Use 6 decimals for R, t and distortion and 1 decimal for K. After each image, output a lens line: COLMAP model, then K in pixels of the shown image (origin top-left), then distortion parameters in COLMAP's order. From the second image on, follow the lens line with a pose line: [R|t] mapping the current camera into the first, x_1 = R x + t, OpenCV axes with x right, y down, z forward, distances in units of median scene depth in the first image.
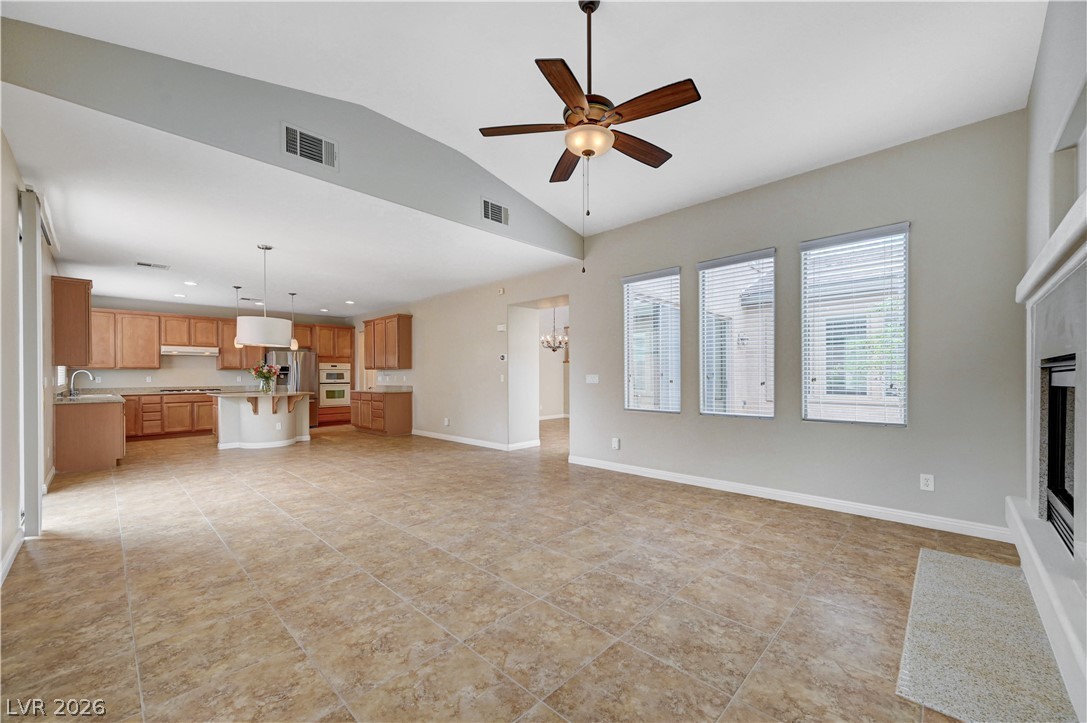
lens RADIAL K [[429.4, 0, 550.4], [0, 429.4, 378.3], [0, 0, 1]] dist [0.001461, -0.000077]
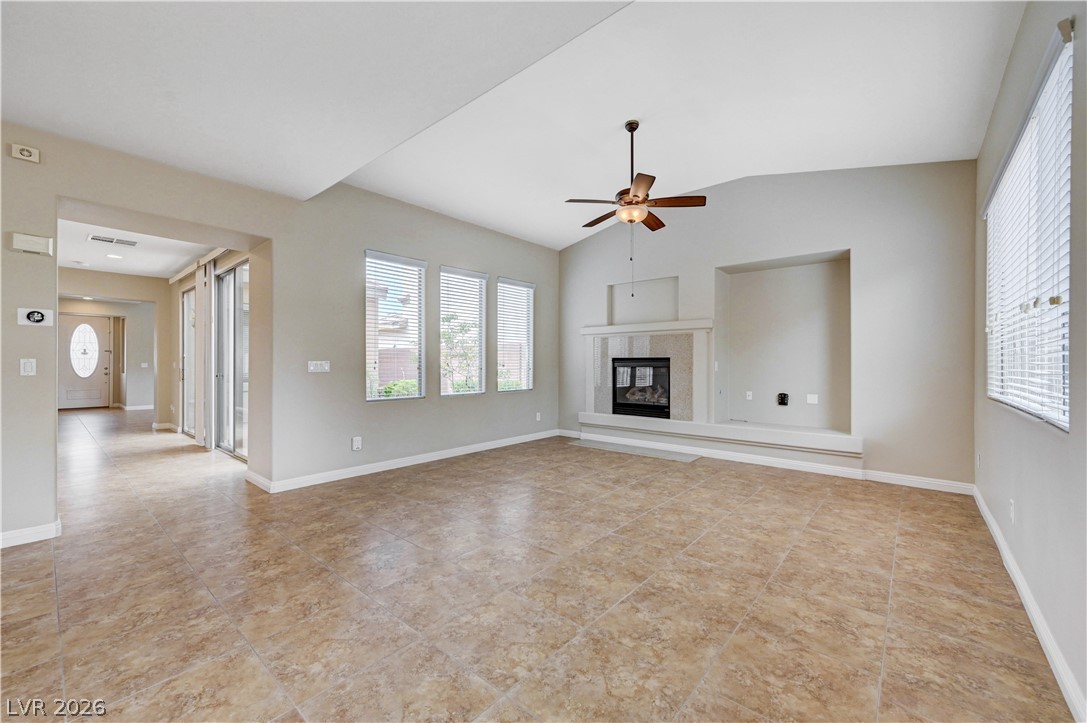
lens RADIAL K [[429.4, 0, 545.1], [0, 429.4, 363.2], [0, 0, 1]] dist [0.001461, -0.000077]
pose [[-0.050493, 0.004721, 0.998713, -0.725158], [0.004375, 0.999980, -0.004506, 0.001048], [-0.998715, 0.004142, -0.050513, 0.692238]]
